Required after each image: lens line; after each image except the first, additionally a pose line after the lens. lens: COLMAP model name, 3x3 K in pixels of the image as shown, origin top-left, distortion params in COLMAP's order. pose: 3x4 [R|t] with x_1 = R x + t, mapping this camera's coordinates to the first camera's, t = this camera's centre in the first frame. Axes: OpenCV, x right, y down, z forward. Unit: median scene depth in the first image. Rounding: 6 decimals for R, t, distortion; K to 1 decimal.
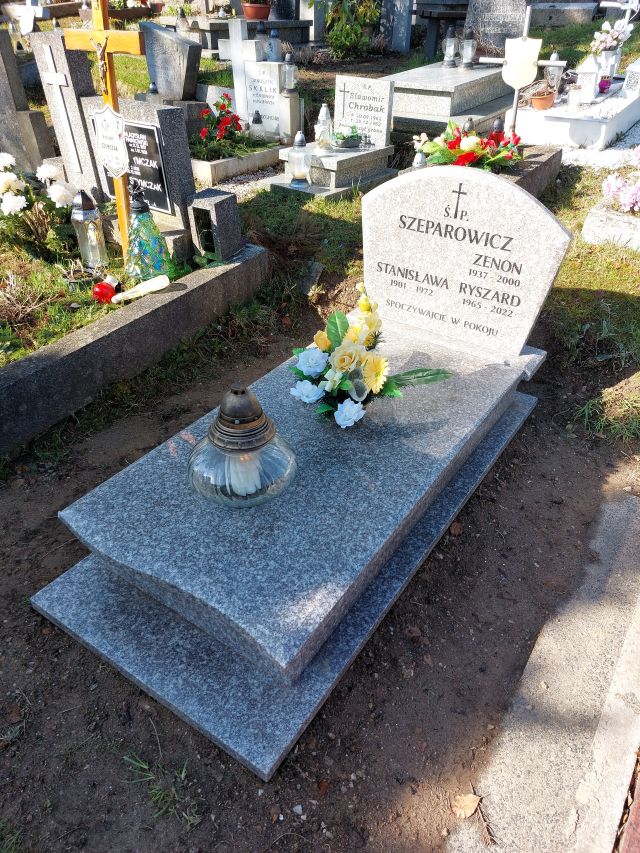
lens RADIAL K [[618.8, 0, 322.3], [0, 618.8, 425.6], [0, 0, 1]] dist [0.055913, 0.000018]
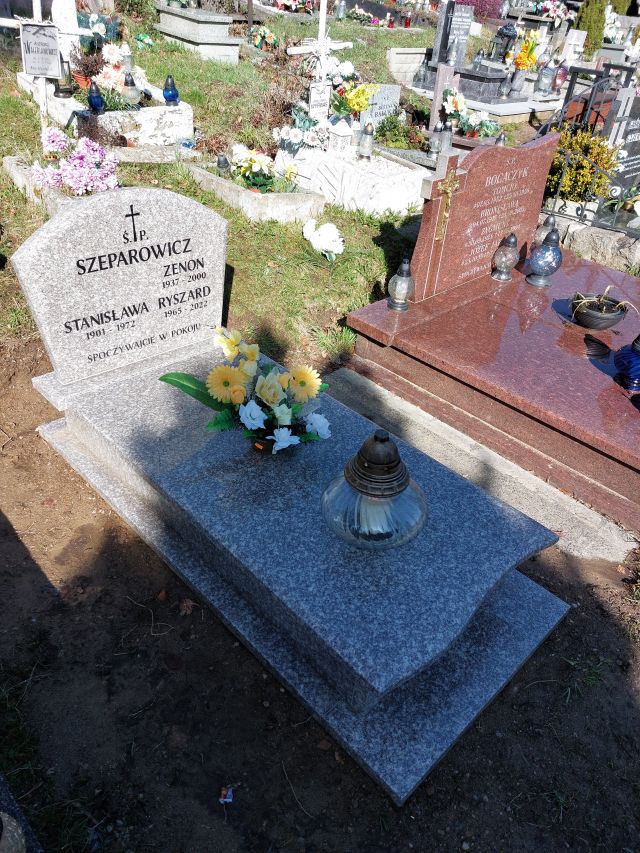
lens RADIAL K [[618.8, 0, 320.4], [0, 618.8, 428.6], [0, 0, 1]] dist [0.055913, 0.000018]
pose [[0.201791, -0.570670, 0.796000, -0.652686], [0.500634, 0.758624, 0.416960, -0.370680], [-0.841811, 0.314366, 0.438780, 0.431174]]
